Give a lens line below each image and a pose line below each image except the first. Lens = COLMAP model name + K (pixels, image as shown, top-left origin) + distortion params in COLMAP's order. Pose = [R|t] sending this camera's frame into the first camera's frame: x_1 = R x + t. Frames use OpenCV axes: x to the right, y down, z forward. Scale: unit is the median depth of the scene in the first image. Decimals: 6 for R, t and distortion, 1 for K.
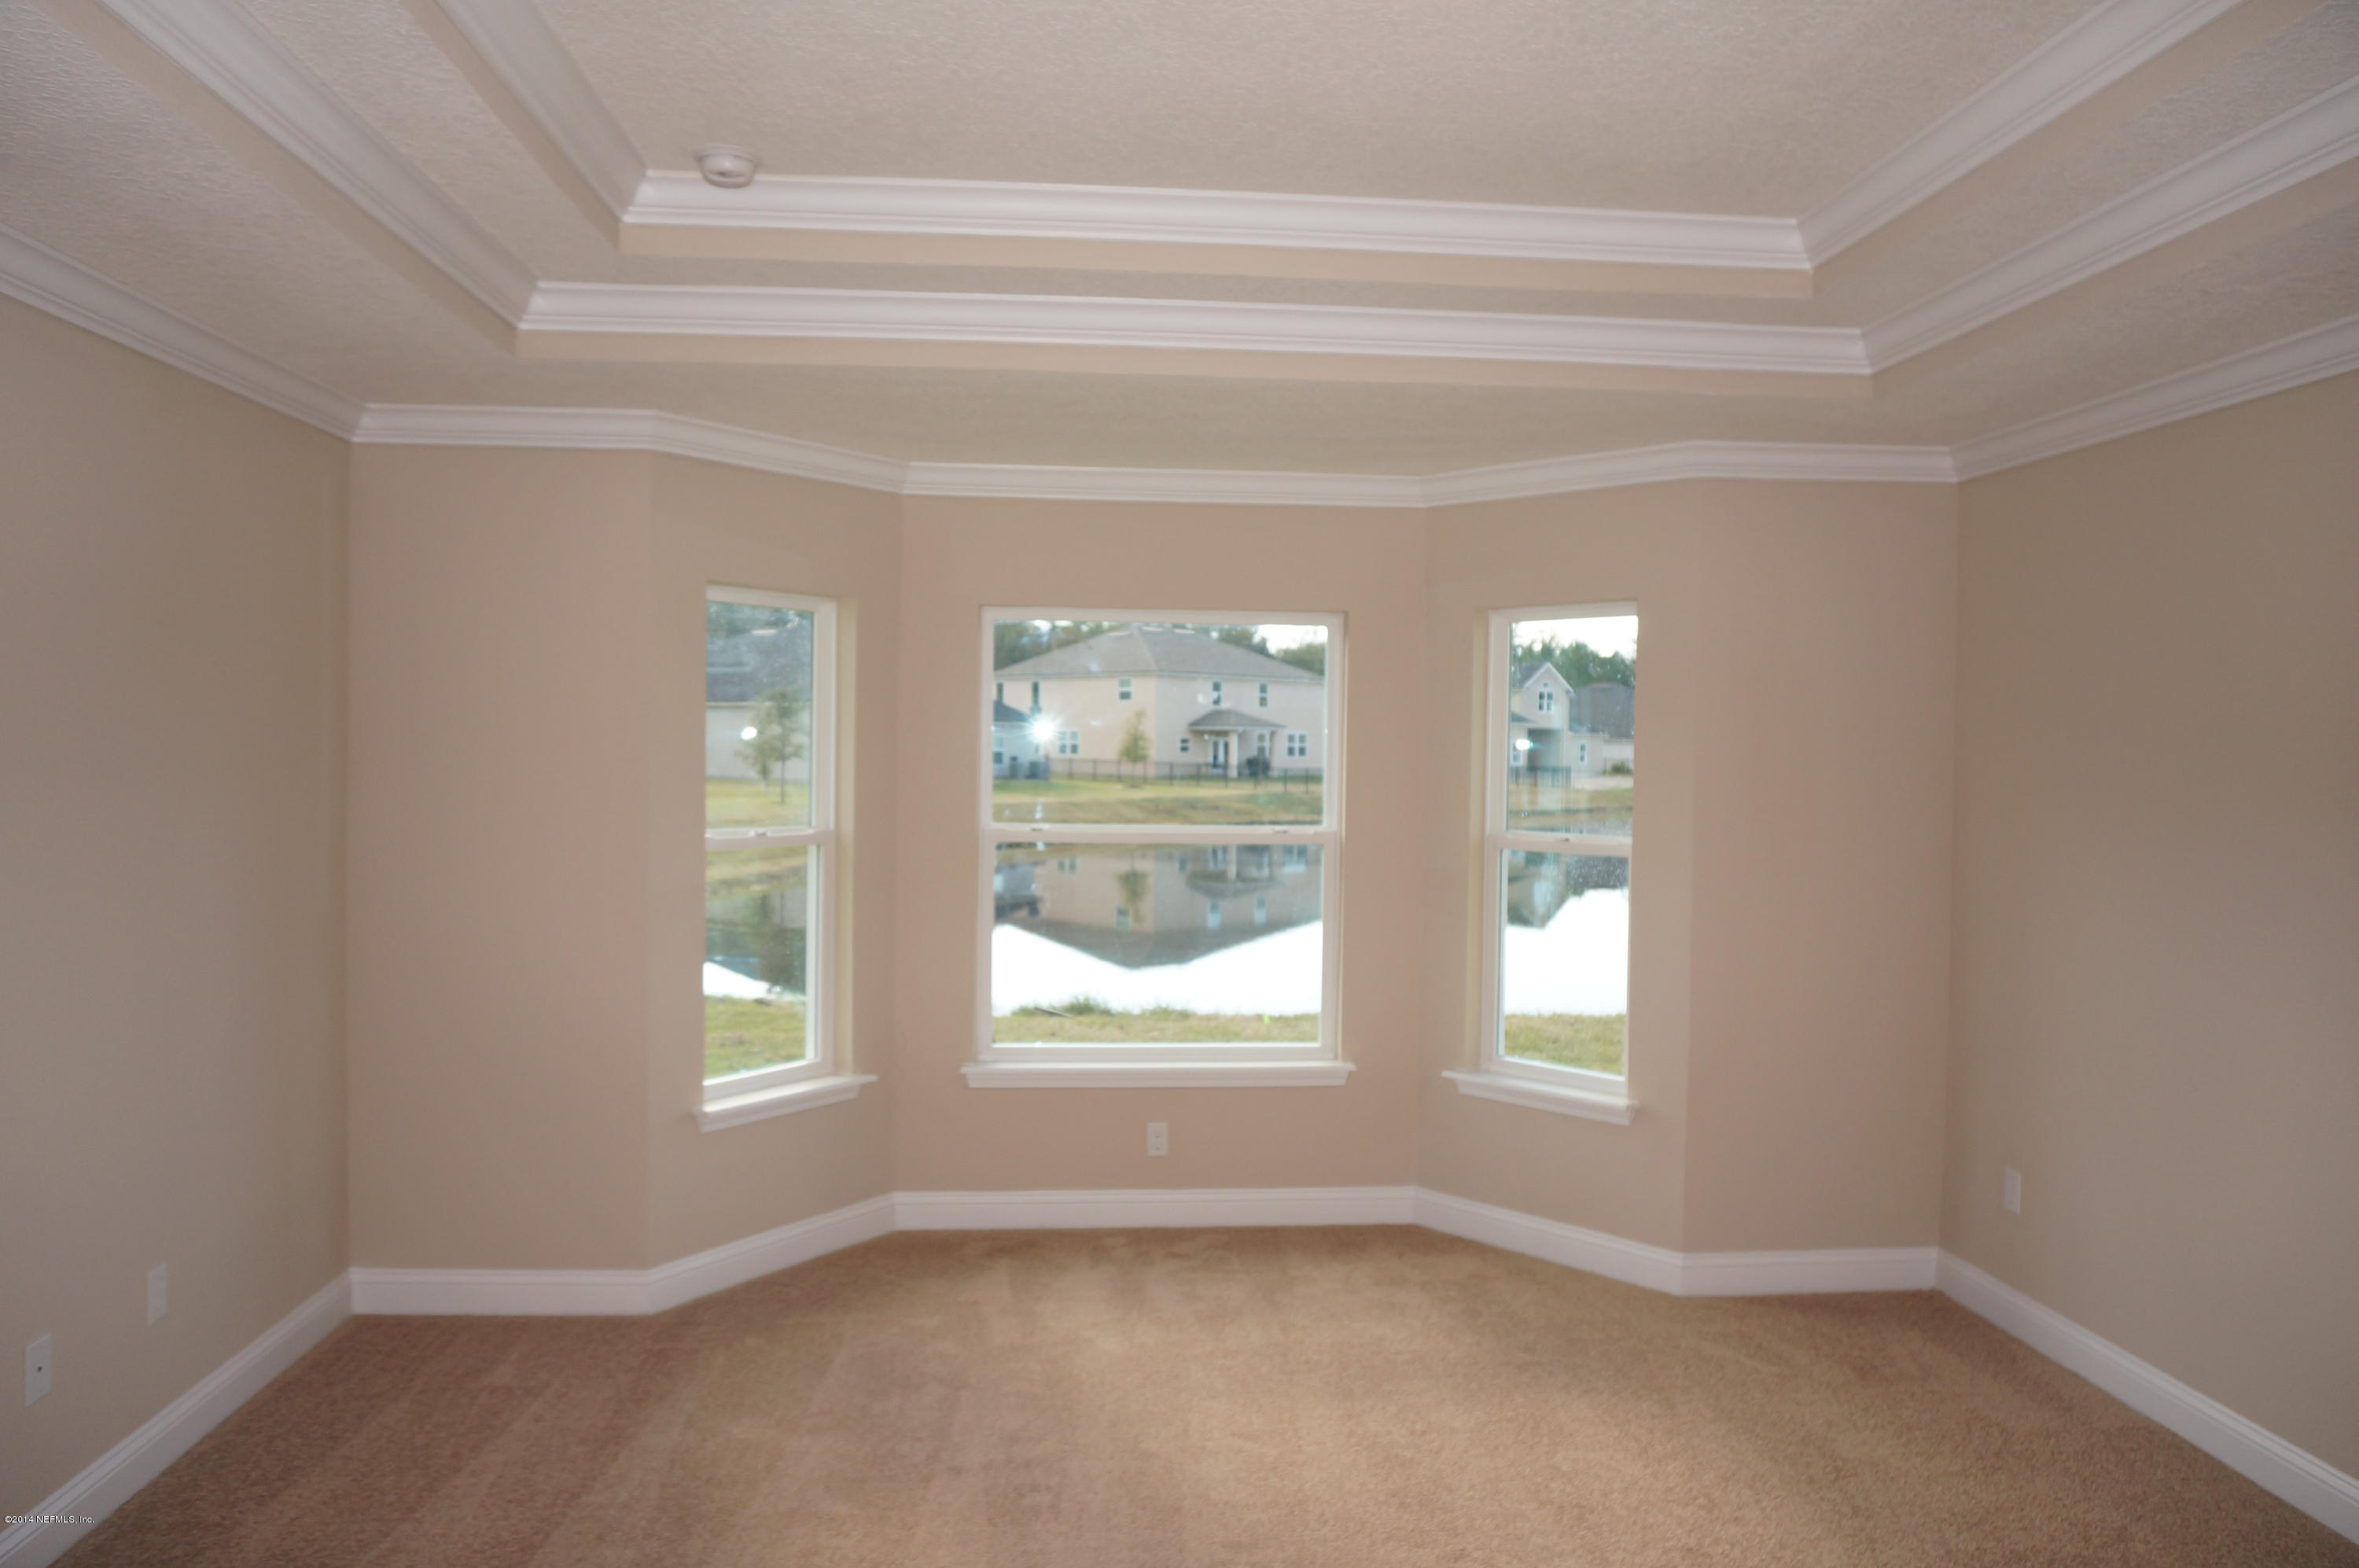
lens RADIAL K [[1566.9, 0, 1081.5], [0, 1566.9, 805.8], [0, 0, 1]] dist [-0.060340, 0.035178]
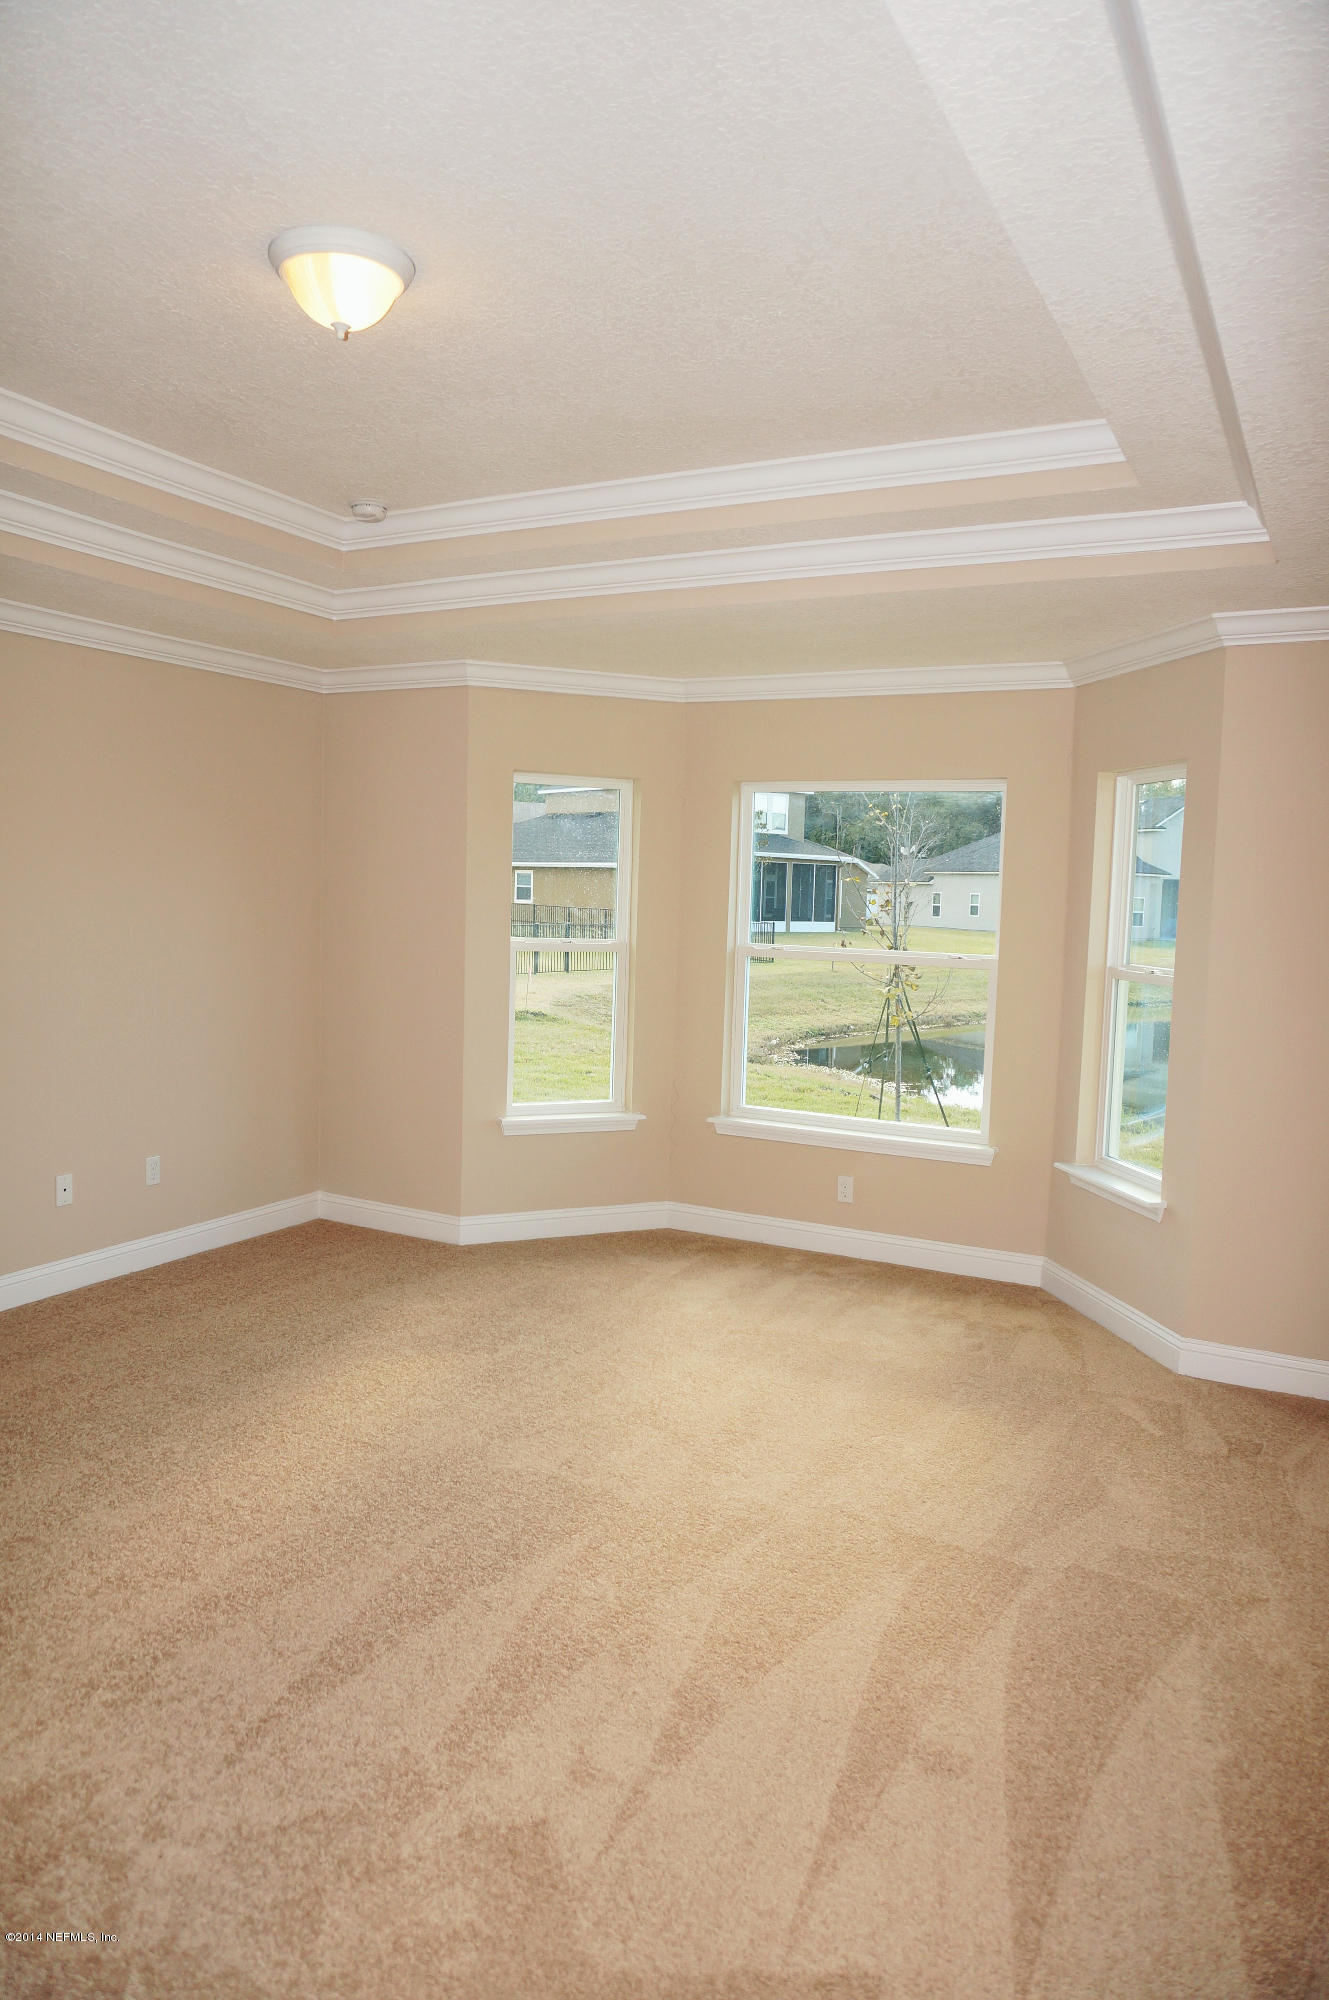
lens RADIAL K [[1328.4, 0, 755.1], [0, 1328.4, 1039.8], [0, 0, 1]] dist [-0.060340, 0.035178]
pose [[0.857867, 0.070393, -0.509027, 0.613859], [-0.037959, 0.996547, 0.073839, 0.011078], [0.512468, -0.044022, 0.857577, 0.015567]]
